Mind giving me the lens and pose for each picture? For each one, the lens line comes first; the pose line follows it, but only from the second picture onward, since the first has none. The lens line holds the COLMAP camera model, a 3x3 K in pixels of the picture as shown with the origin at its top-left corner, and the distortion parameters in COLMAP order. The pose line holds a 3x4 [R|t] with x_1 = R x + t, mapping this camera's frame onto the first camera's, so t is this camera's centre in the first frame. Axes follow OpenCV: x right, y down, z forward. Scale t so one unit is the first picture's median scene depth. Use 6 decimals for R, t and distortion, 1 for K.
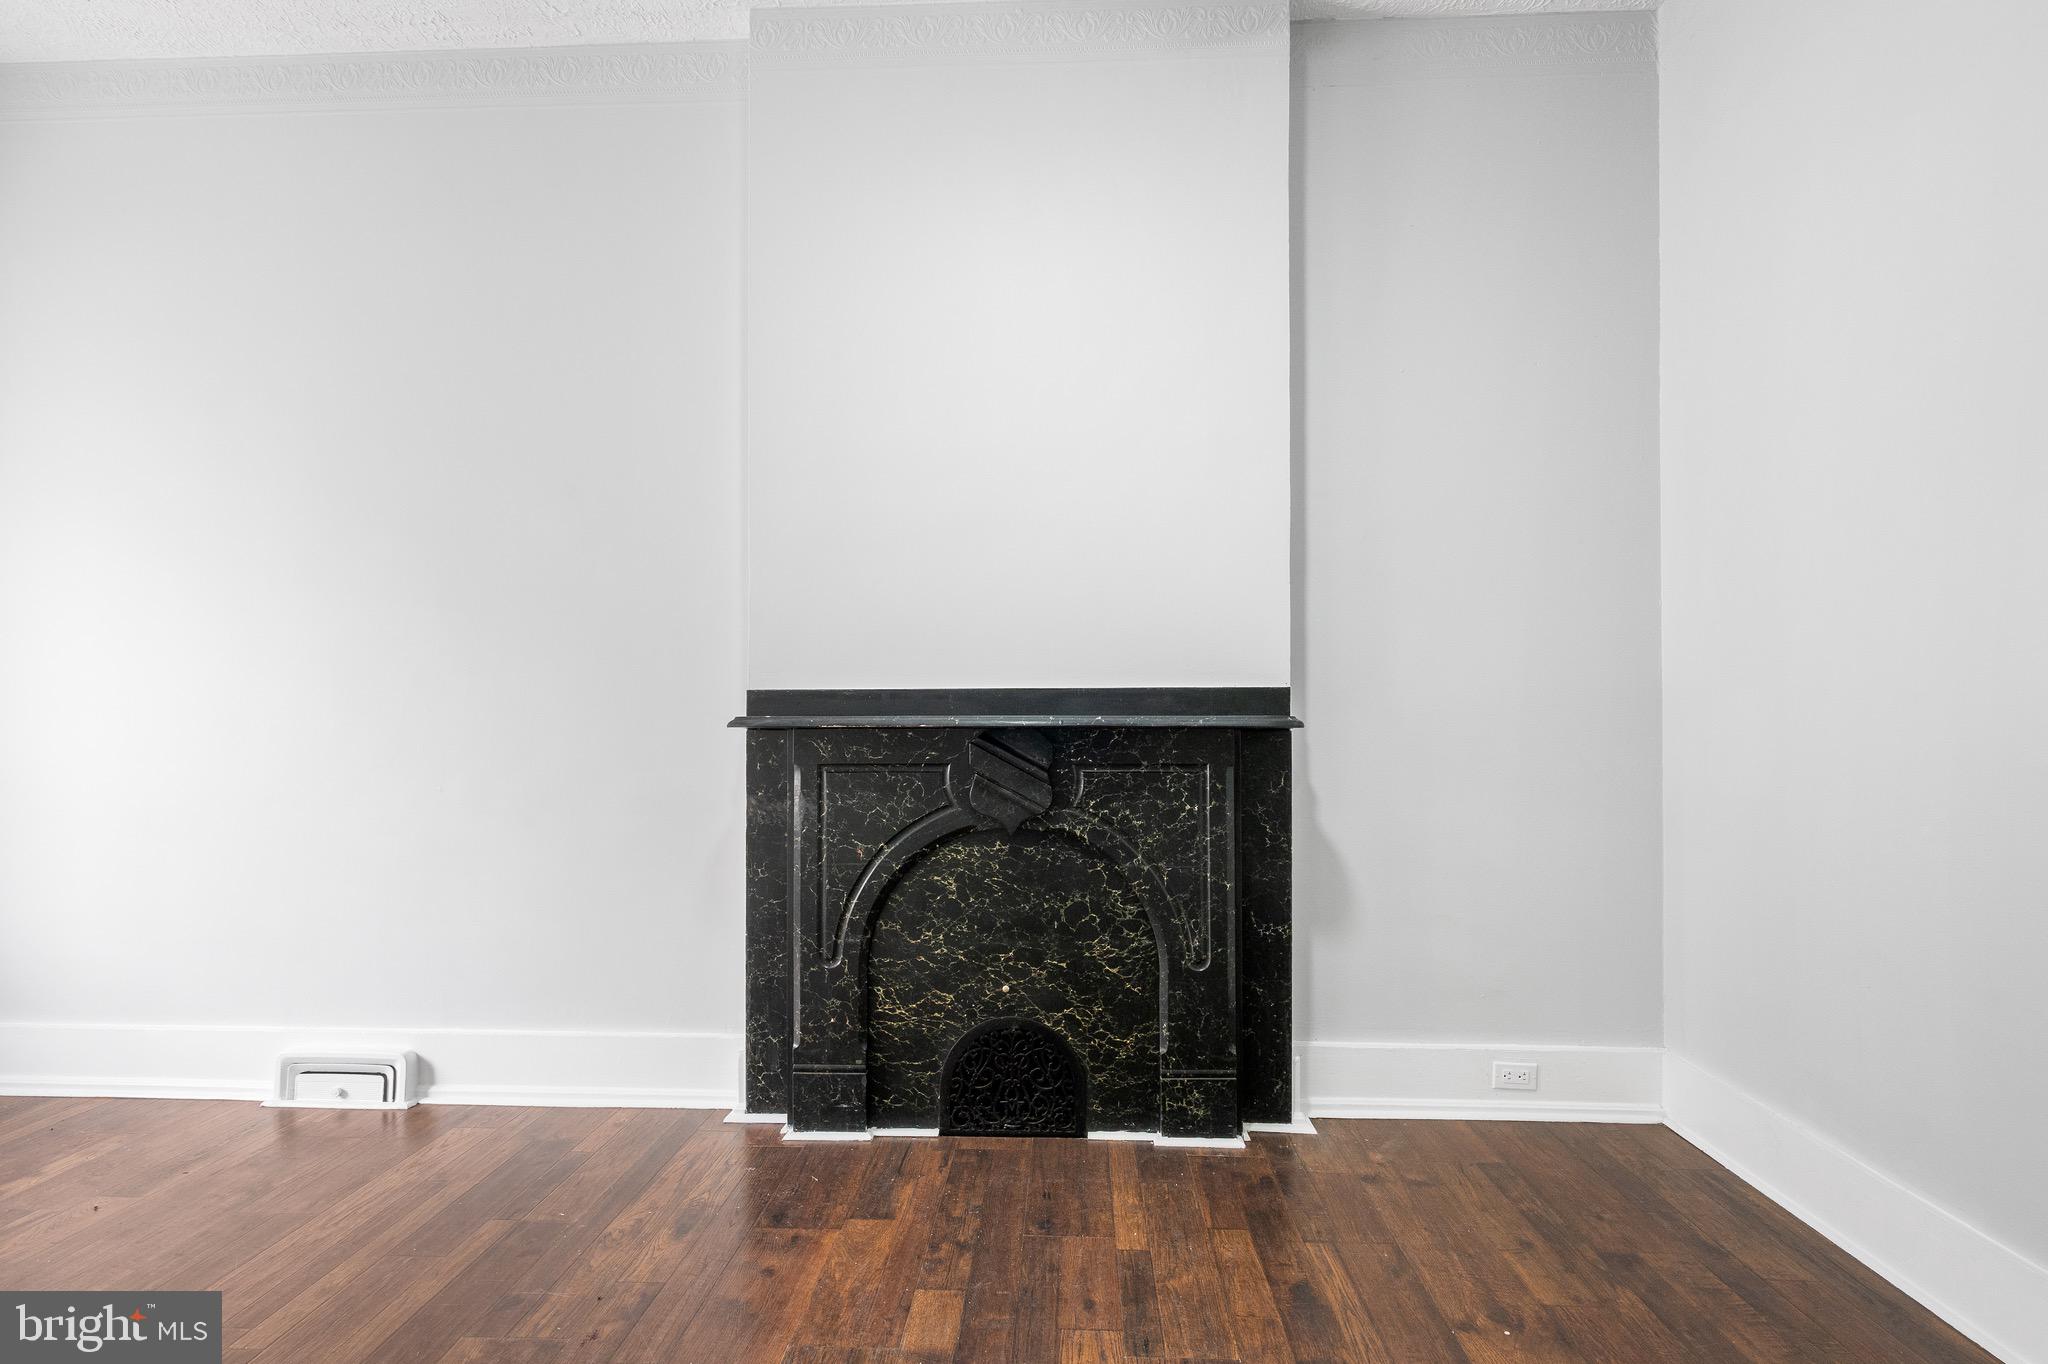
lens RADIAL K [[1006.7, 0, 1026.0], [0, 1006.7, 701.2], [0, 0, 1]] dist [0.000079, 0.000388]
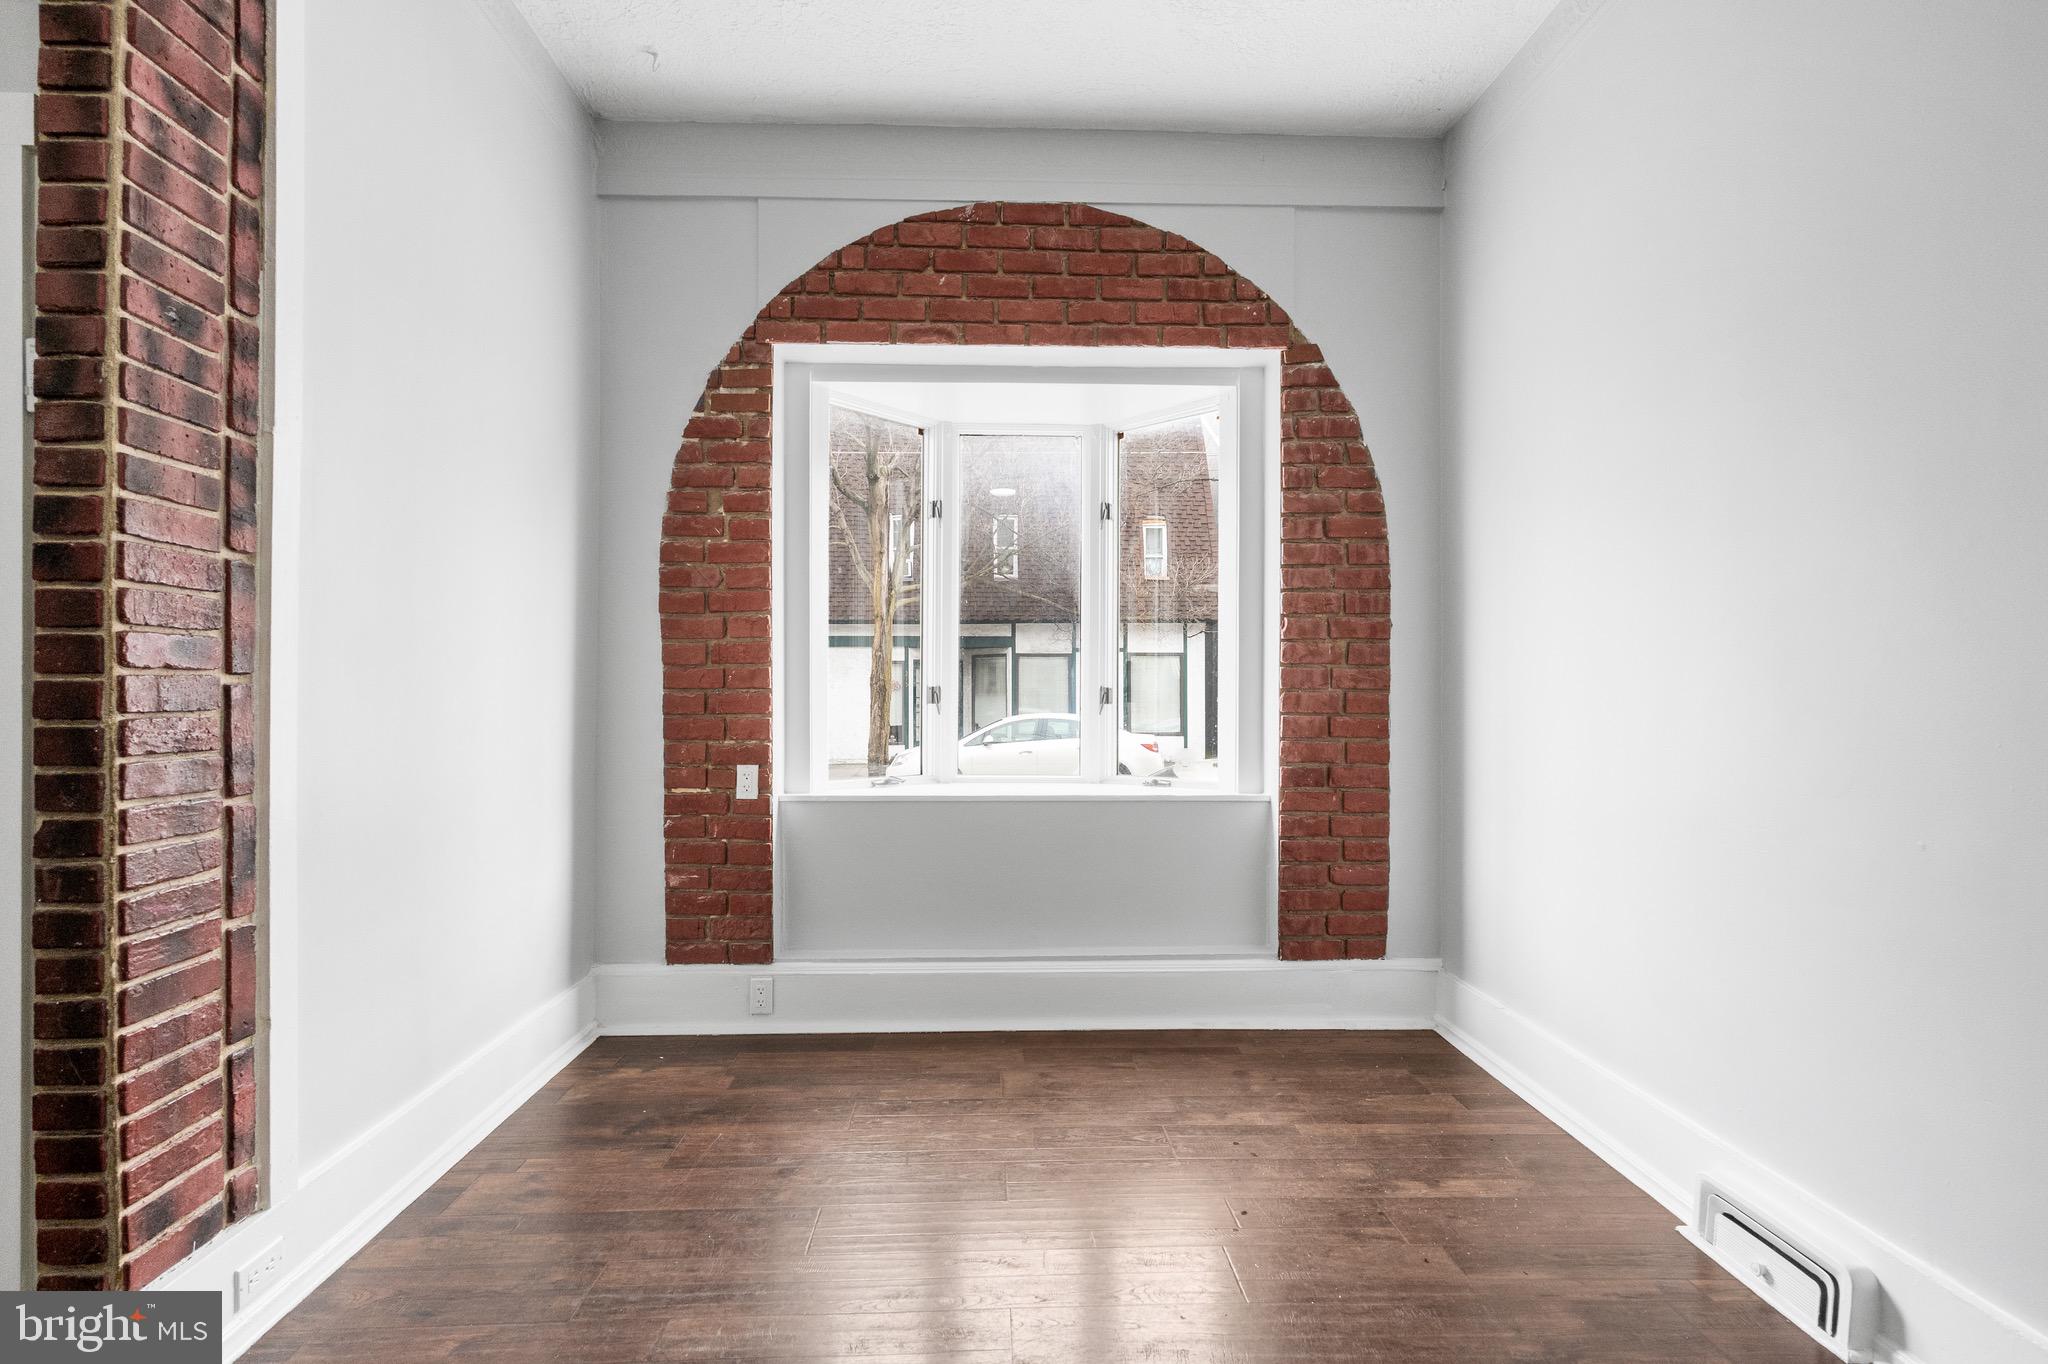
lens RADIAL K [[1013.2, 0, 1024.0], [0, 1013.2, 682.0], [0, 0, 1]] dist [0.000425, -0.000368]
pose [[0.090342, -0.004771, -0.995899, -0.049316], [-0.002010, 0.999986, -0.004973, -0.003887], [0.995909, 0.002451, 0.090331, 0.478983]]
